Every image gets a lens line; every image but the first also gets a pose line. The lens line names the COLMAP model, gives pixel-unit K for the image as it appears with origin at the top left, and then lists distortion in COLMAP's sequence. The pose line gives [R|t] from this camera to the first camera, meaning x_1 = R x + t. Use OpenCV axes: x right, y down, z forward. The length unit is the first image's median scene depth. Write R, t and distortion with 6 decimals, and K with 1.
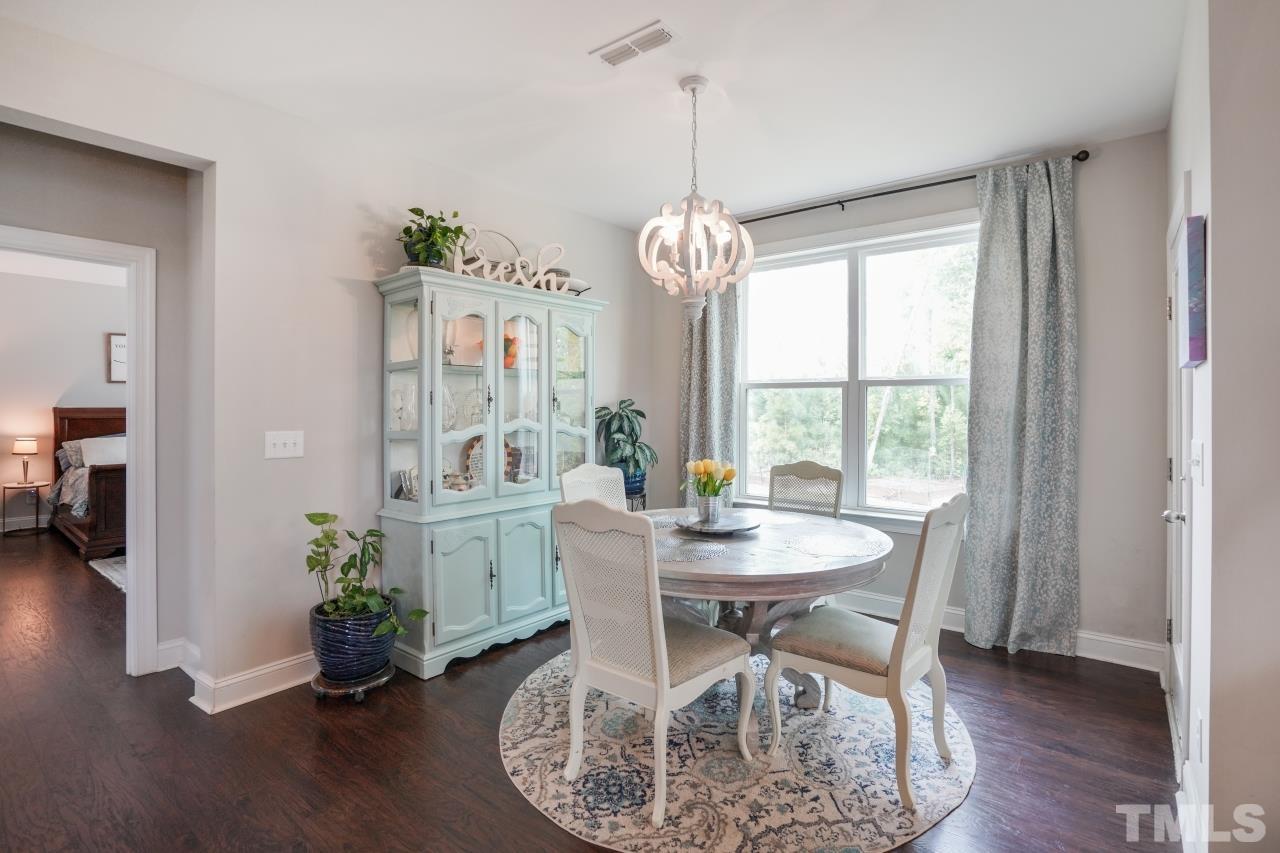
lens RADIAL K [[618.6, 0, 642.0], [0, 618.6, 404.1], [0, 0, 1]] dist [-0.055522, 0.021942]
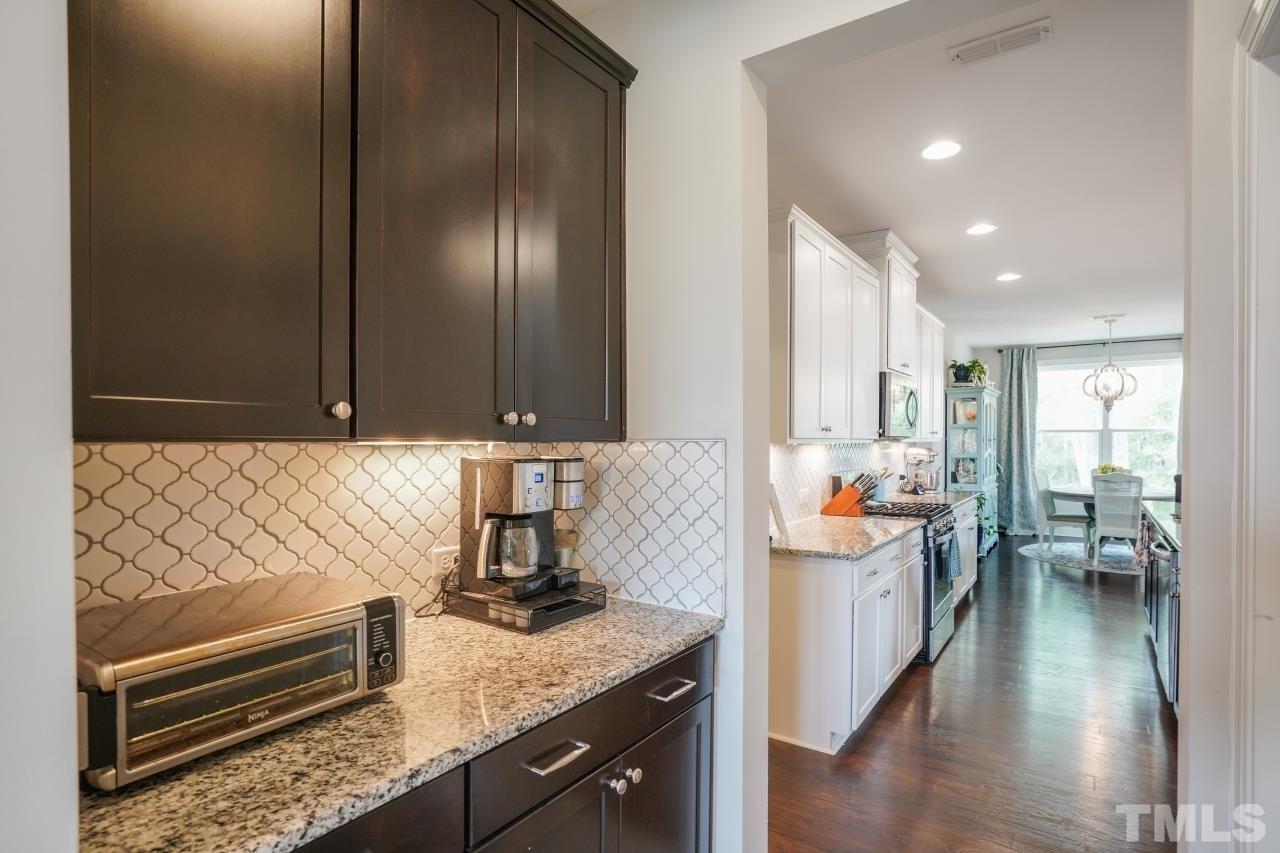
lens RADIAL K [[645.6, 0, 640.0], [0, 645.6, 426.5], [0, 0, 1]] dist [0.000587, 0.000115]
pose [[0.998107, 0.001170, 0.061494, -1.614699], [-0.000675, 0.999967, -0.008064, -0.036350], [-0.061501, 0.008008, 0.998075, -1.261917]]
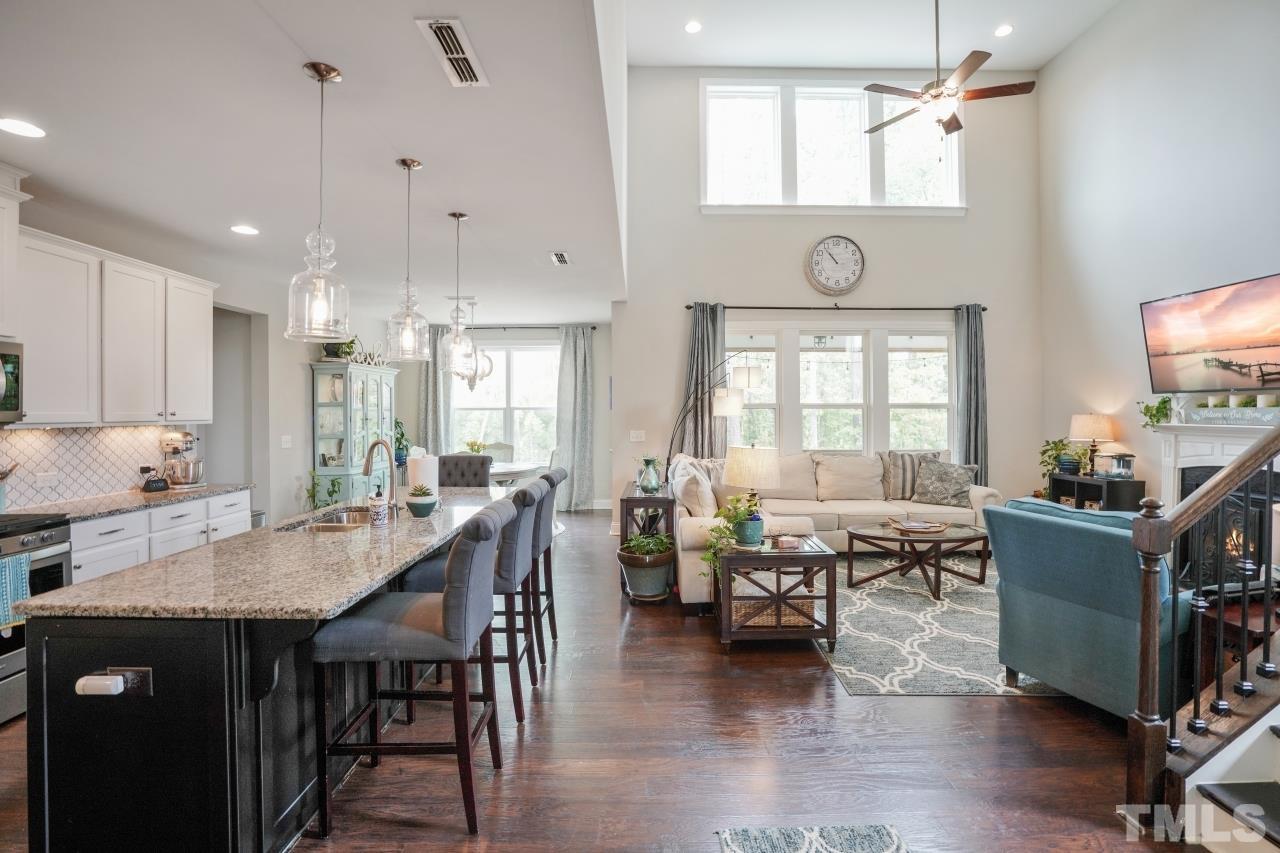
lens RADIAL K [[596.4, 0, 643.1], [0, 596.4, 415.1], [0, 0, 1]] dist [-0.057160, 0.021464]
pose [[0.780898, -0.010503, 0.624570, -0.750897], [0.003330, 0.999914, 0.012651, -0.043350], [-0.624649, -0.007799, 0.780867, -1.194400]]
